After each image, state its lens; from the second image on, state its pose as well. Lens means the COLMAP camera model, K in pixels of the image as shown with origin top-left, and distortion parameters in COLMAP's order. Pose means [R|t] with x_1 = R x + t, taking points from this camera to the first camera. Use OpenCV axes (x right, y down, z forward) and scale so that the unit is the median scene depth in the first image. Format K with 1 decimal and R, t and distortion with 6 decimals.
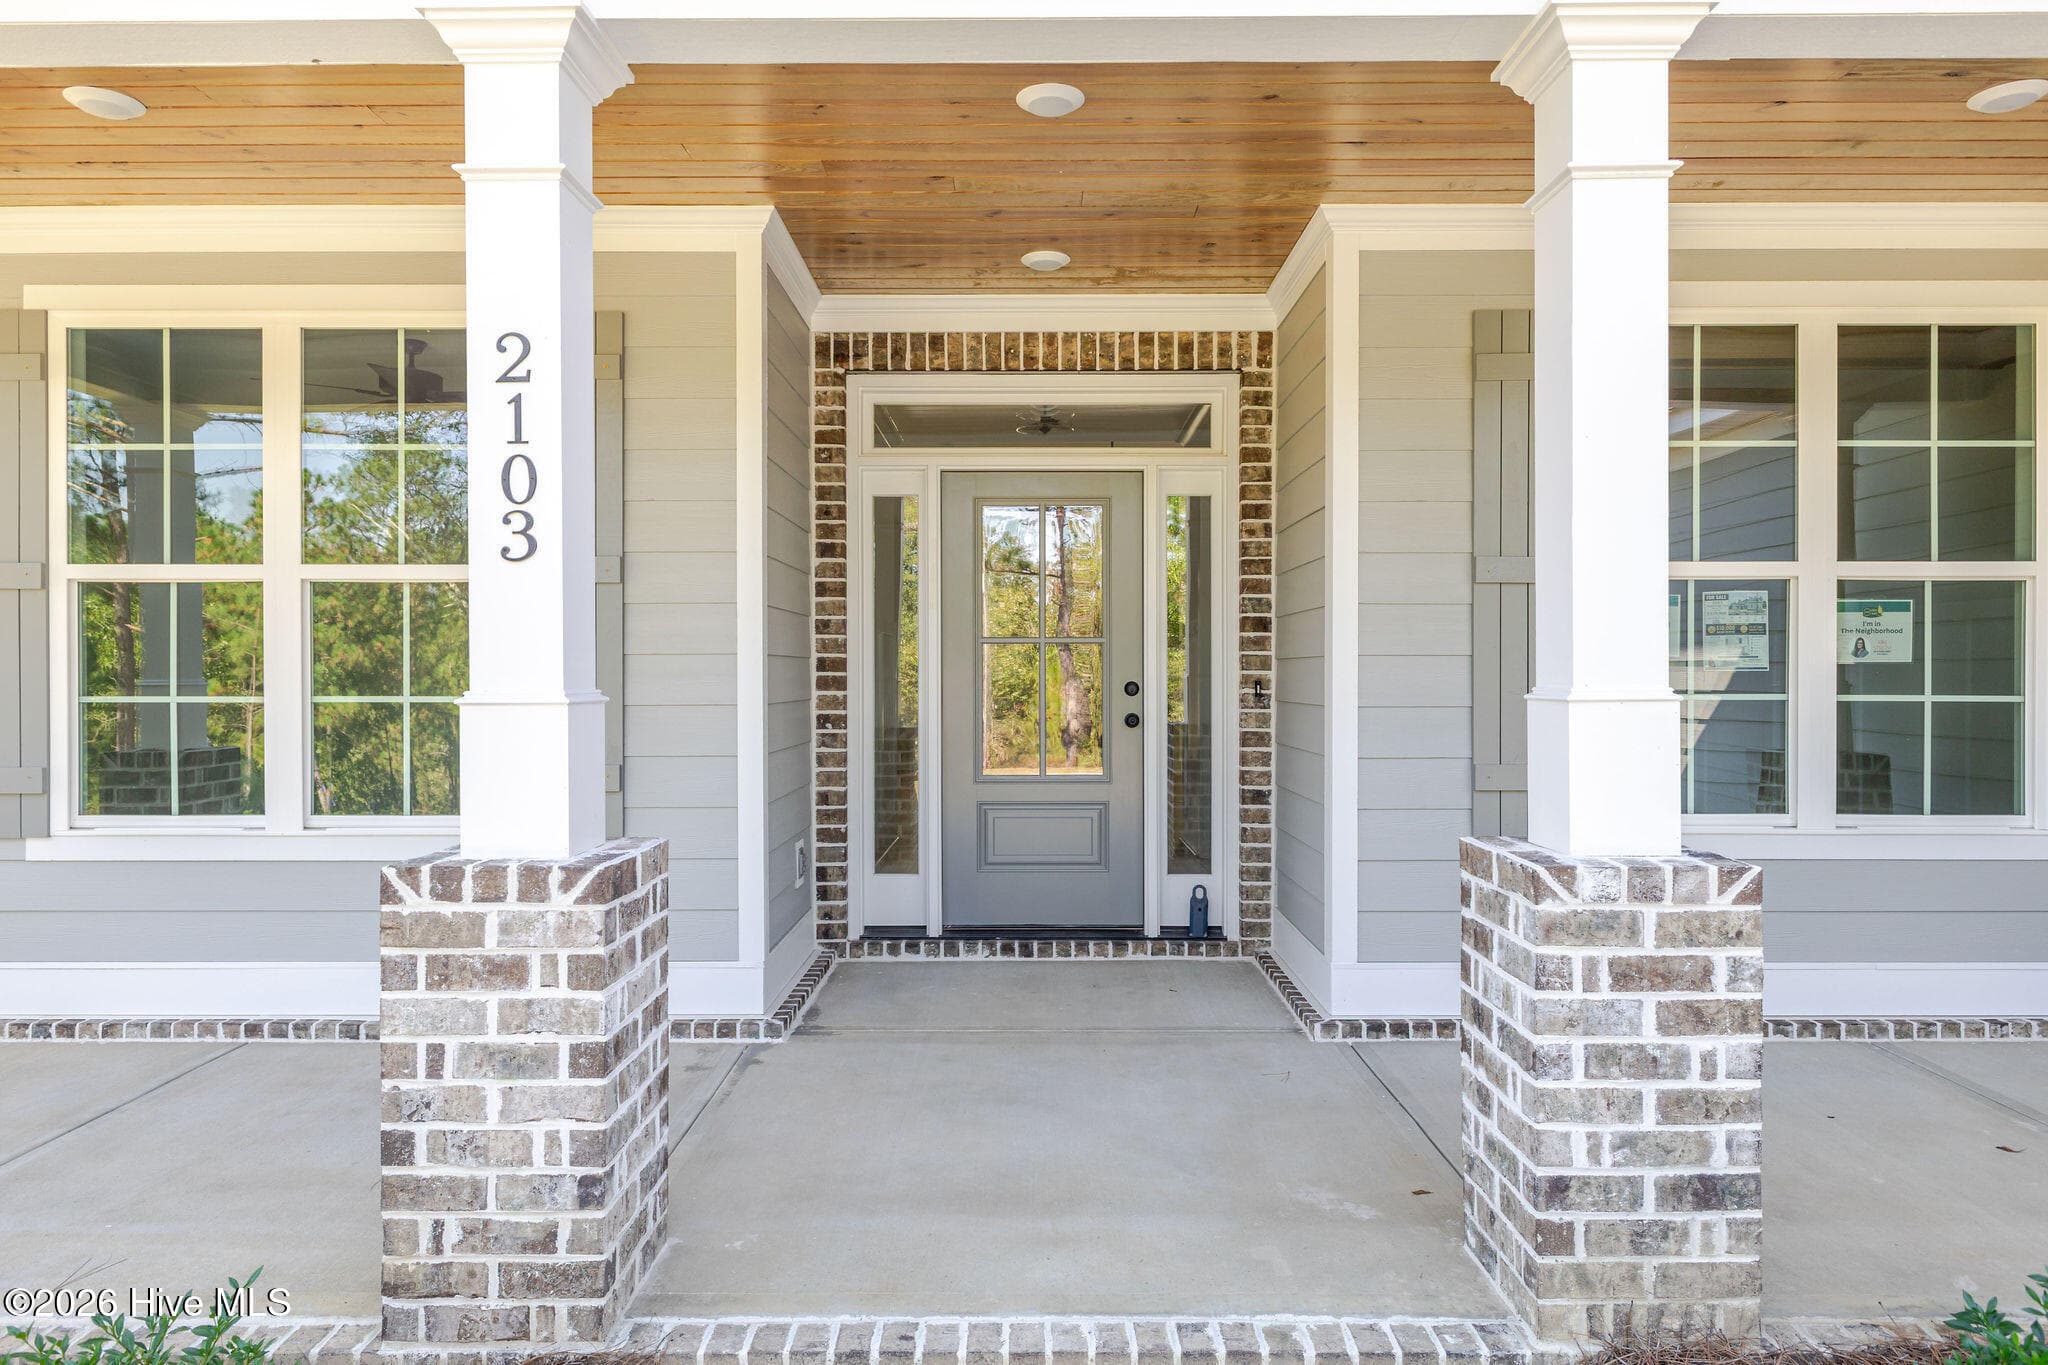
lens RADIAL K [[1357.6, 0, 1024.0], [0, 1357.6, 682.5], [0, 0, 1]] dist [-0.001532, -0.000510]
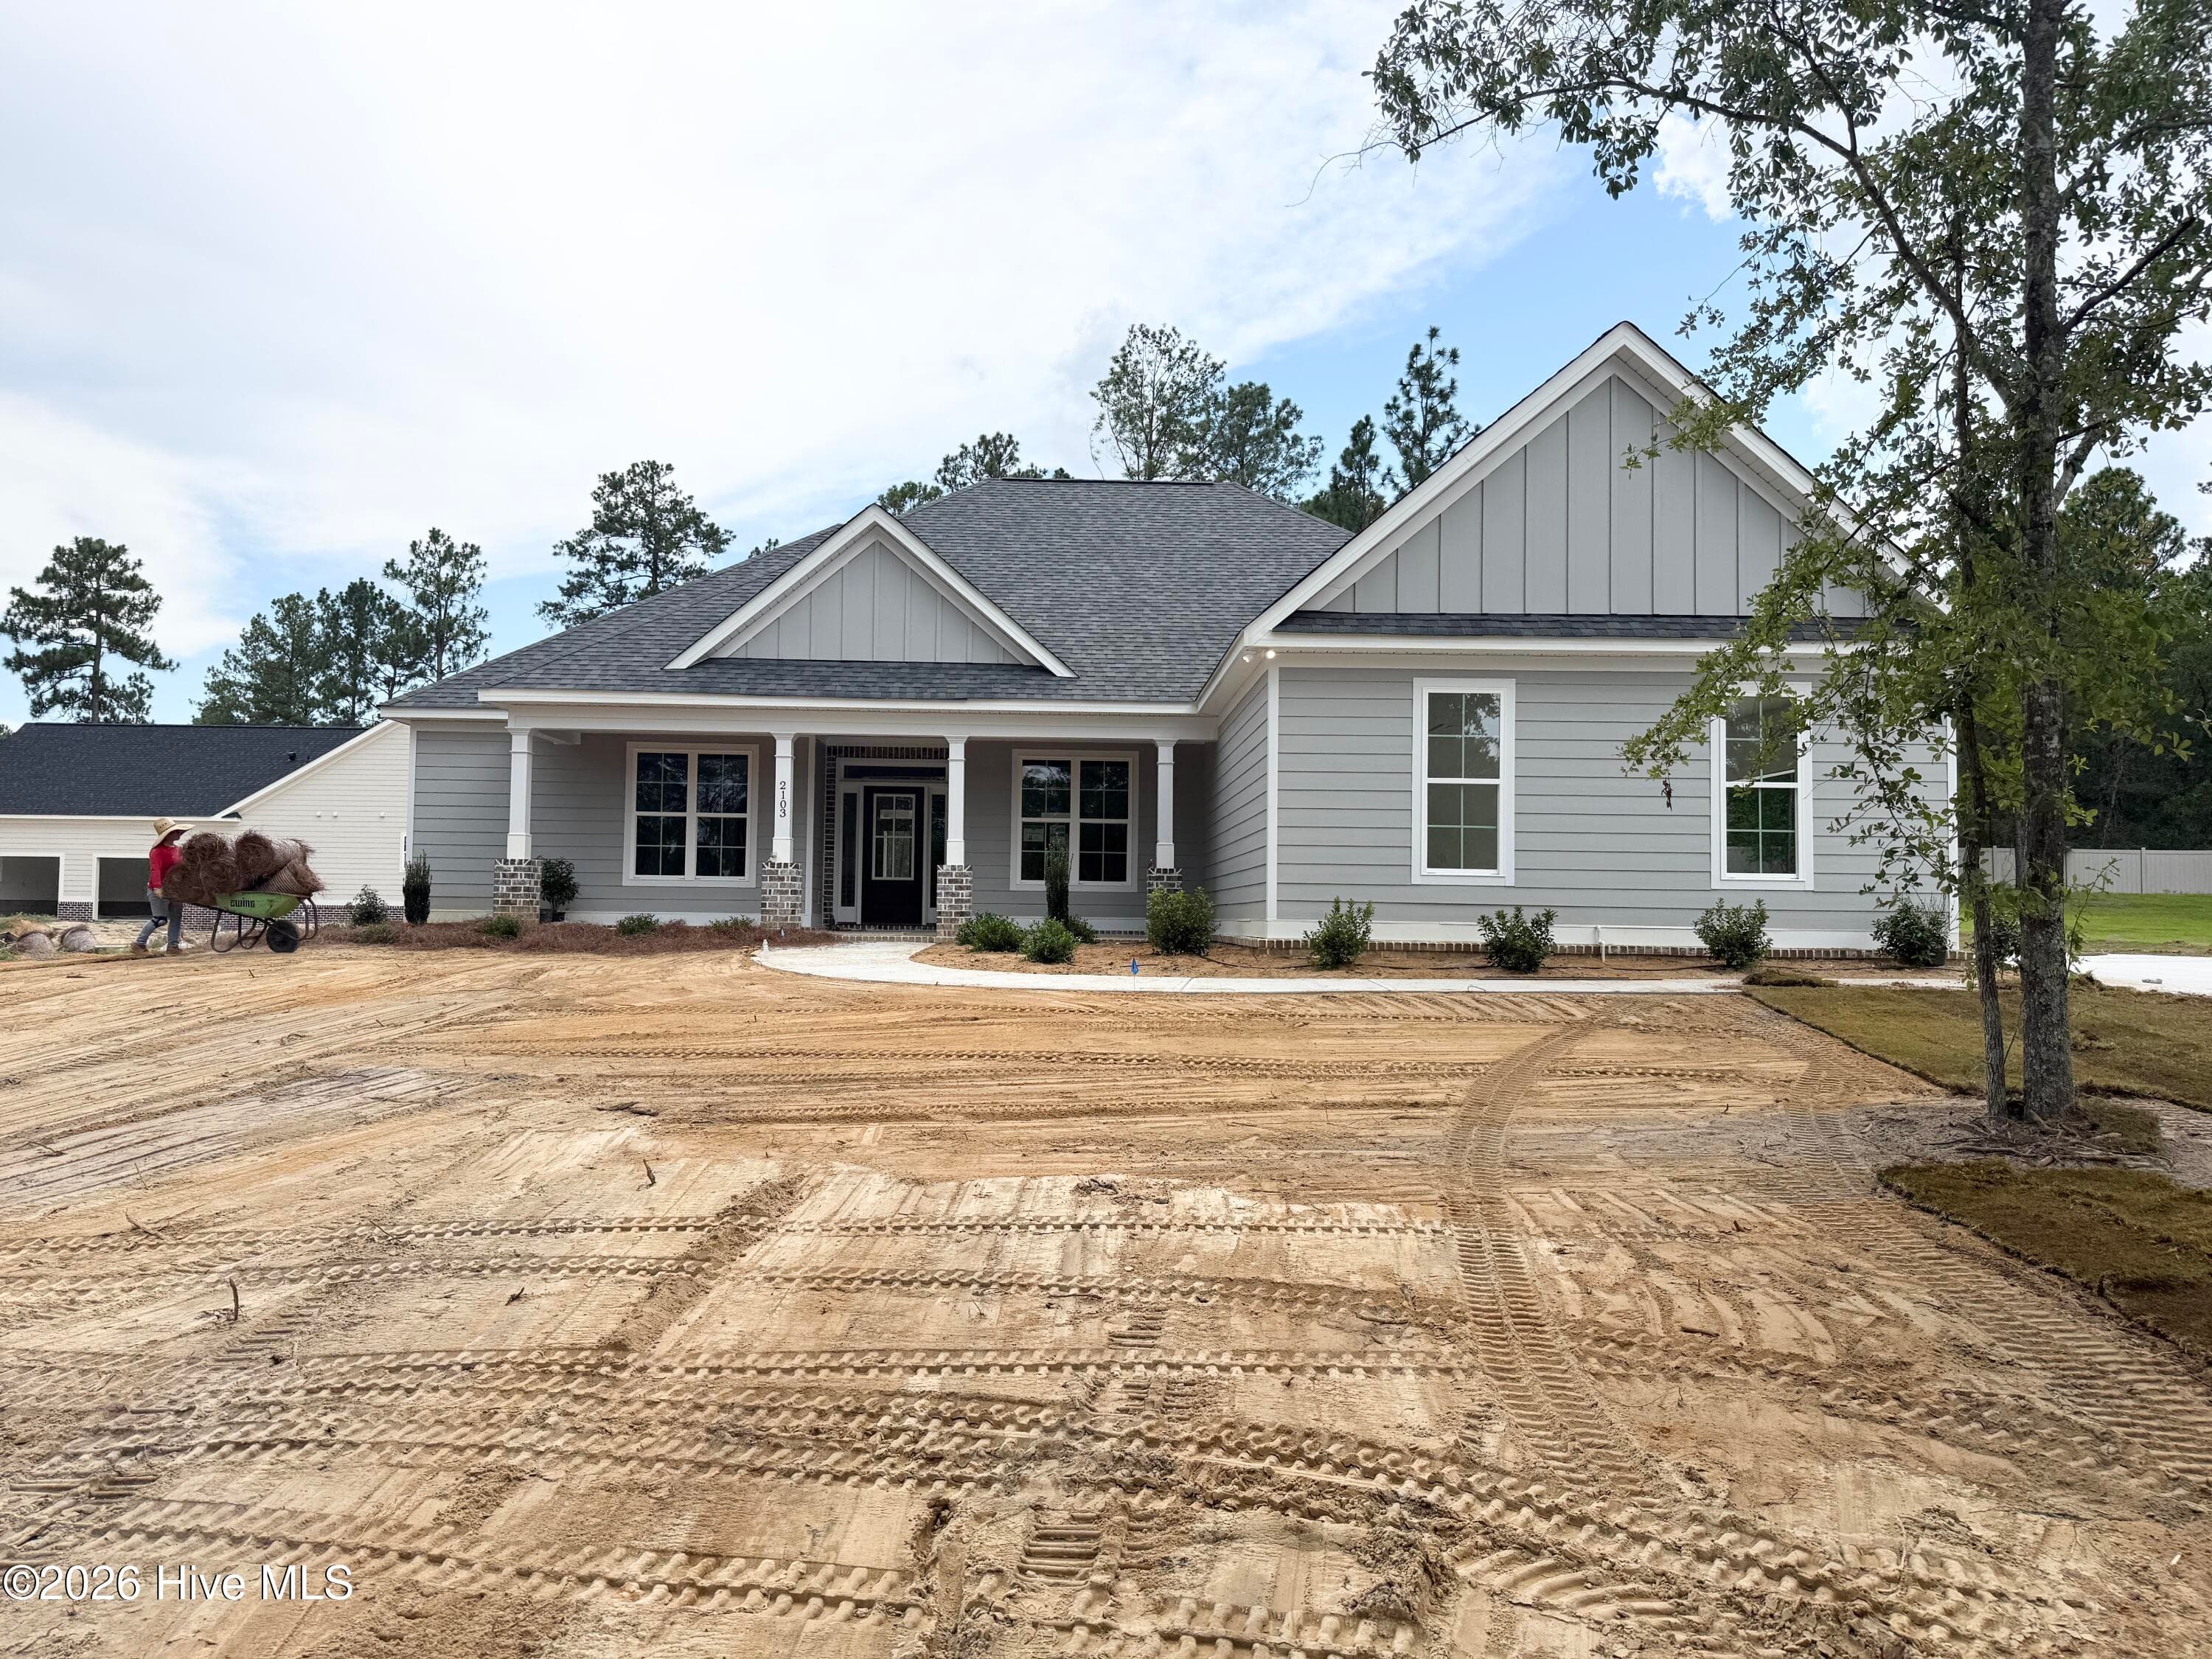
lens RADIAL K [[1765.8, 0, 1106.0], [0, 1765.8, 829.5], [0, 0, 1]] dist [0.106334, -0.192904]
pose [[0.999624, 0.017193, 0.021350, 0.564595], [-0.015817, 0.997886, -0.063028, 0.275854], [-0.022389, 0.062667, 0.997783, -4.276624]]
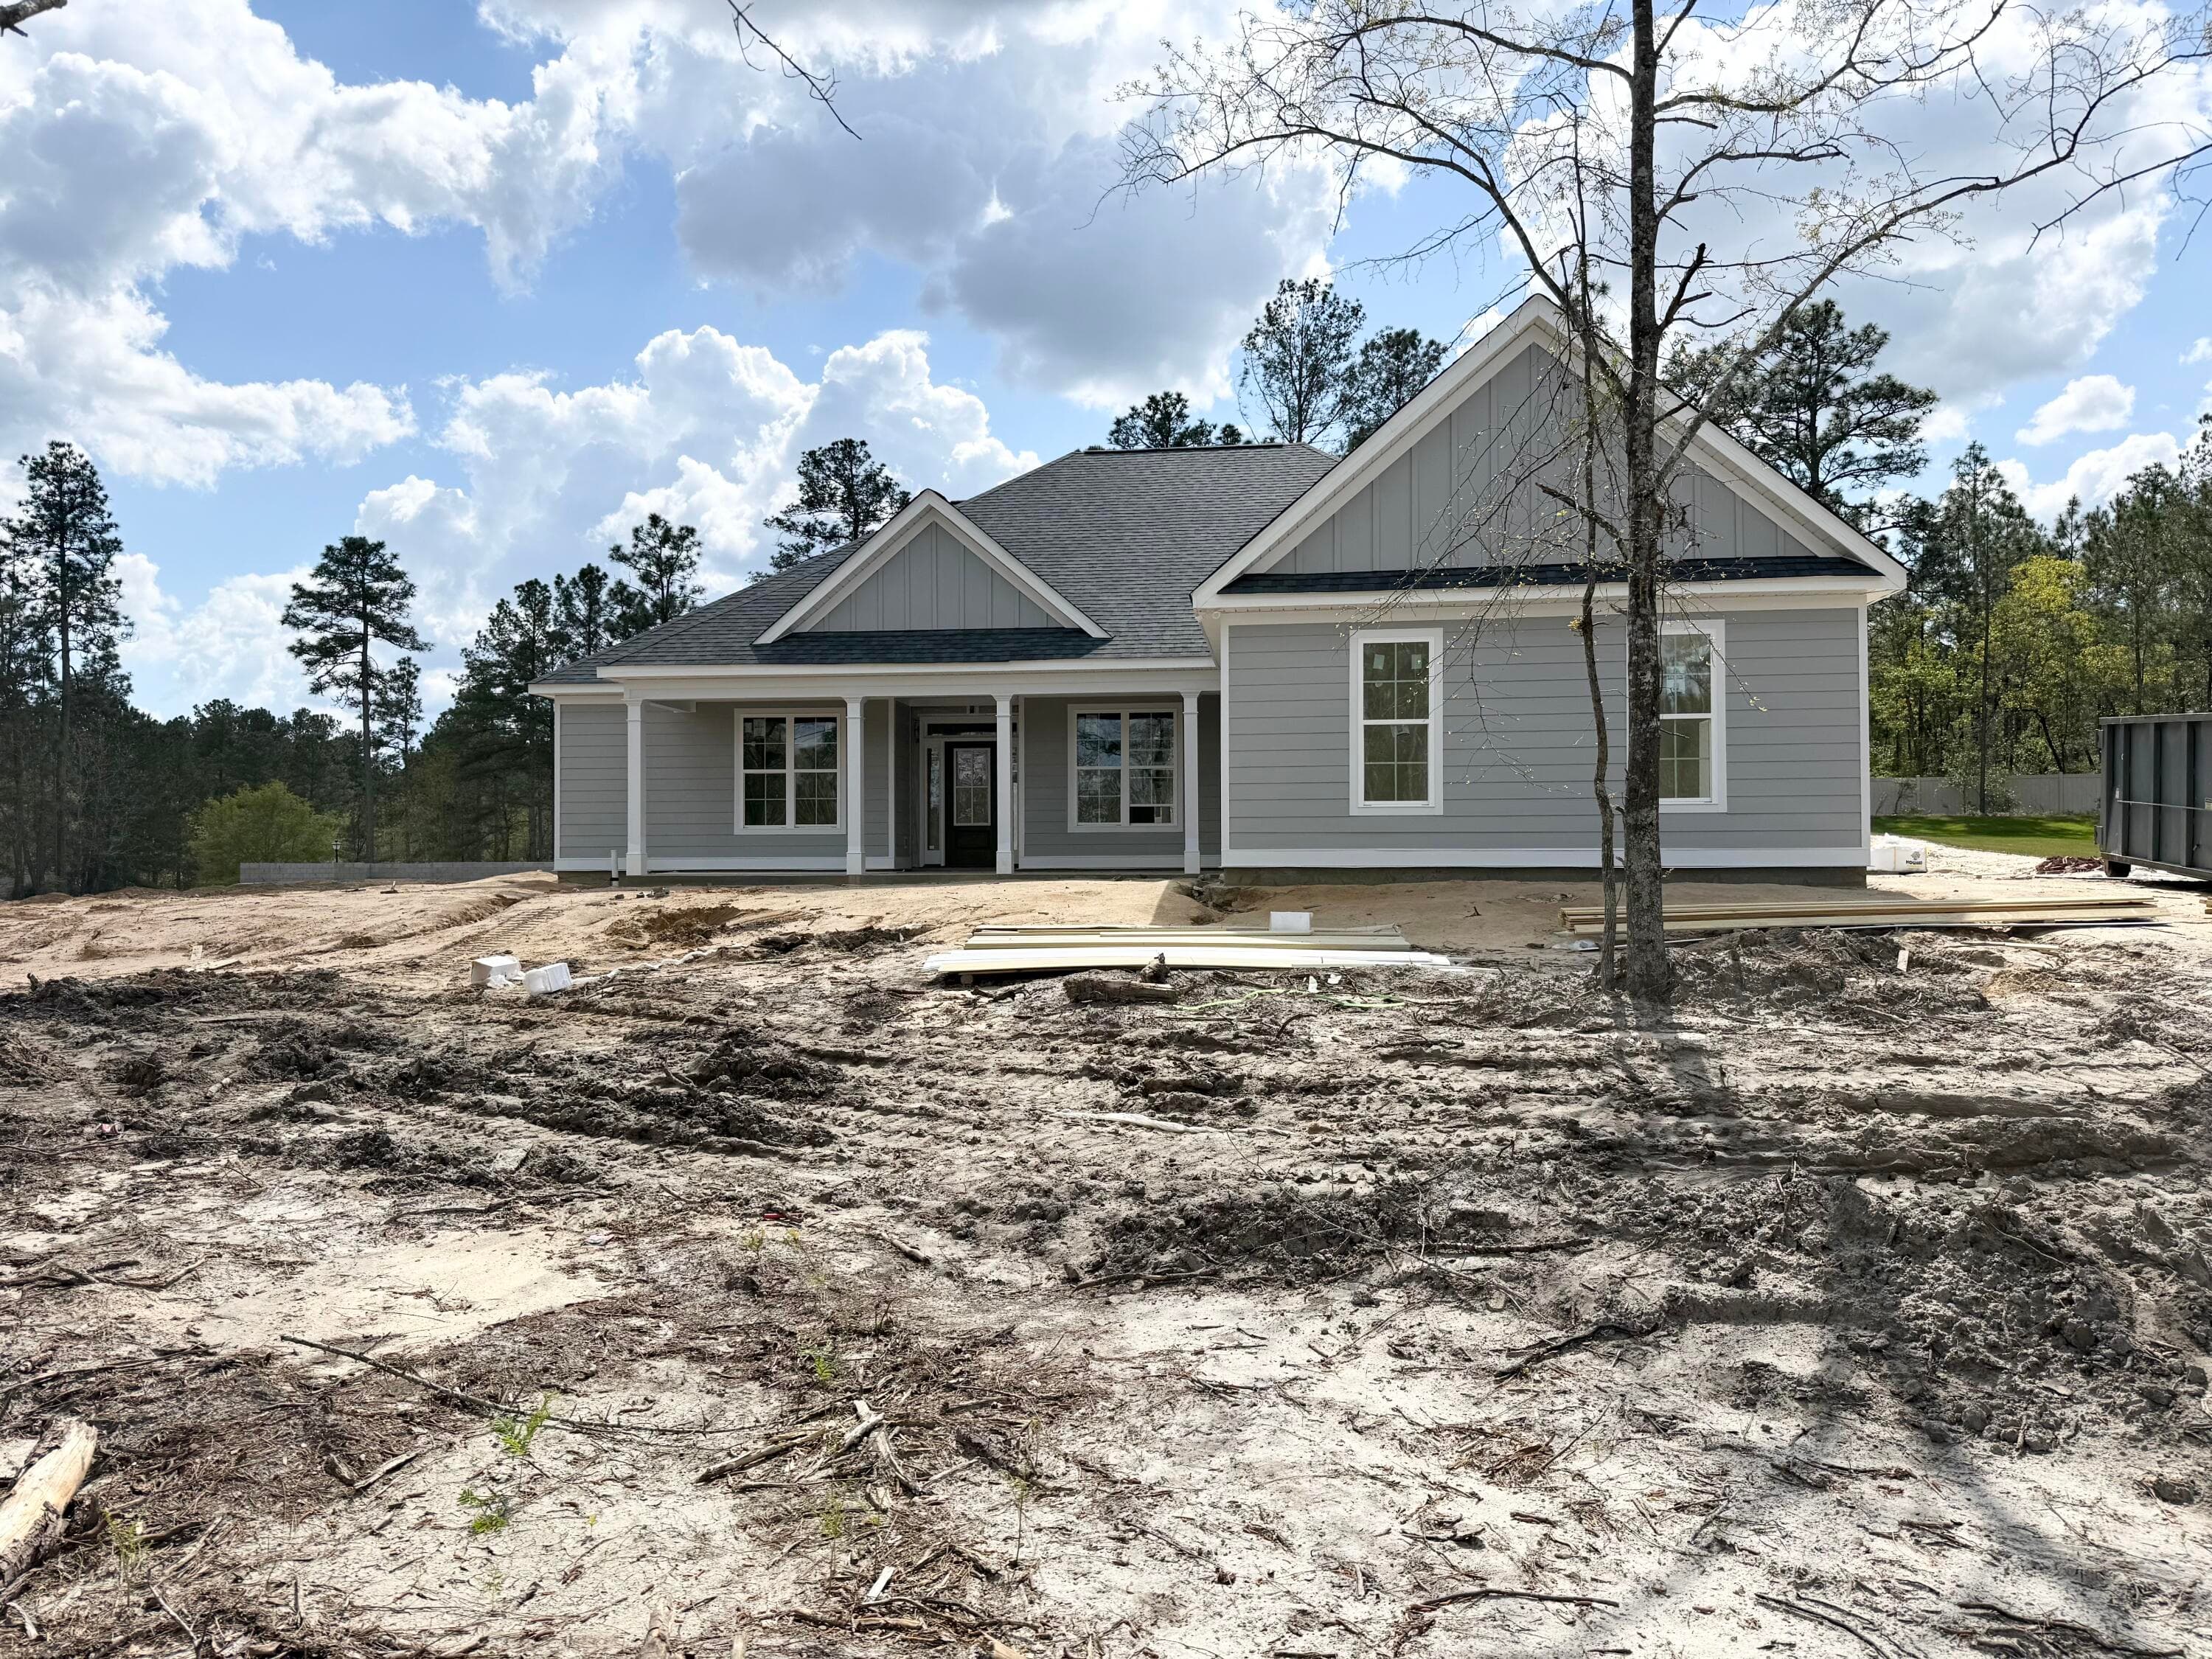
lens RADIAL K [[1765.8, 0, 1106.0], [0, 1765.8, 829.5], [0, 0, 1]] dist [0.106334, -0.192904]
pose [[0.992046, -0.005607, -0.125750, 1.252540], [0.001525, 0.999469, -0.032536, 0.311809], [0.125866, 0.032085, 0.991528, -4.760687]]
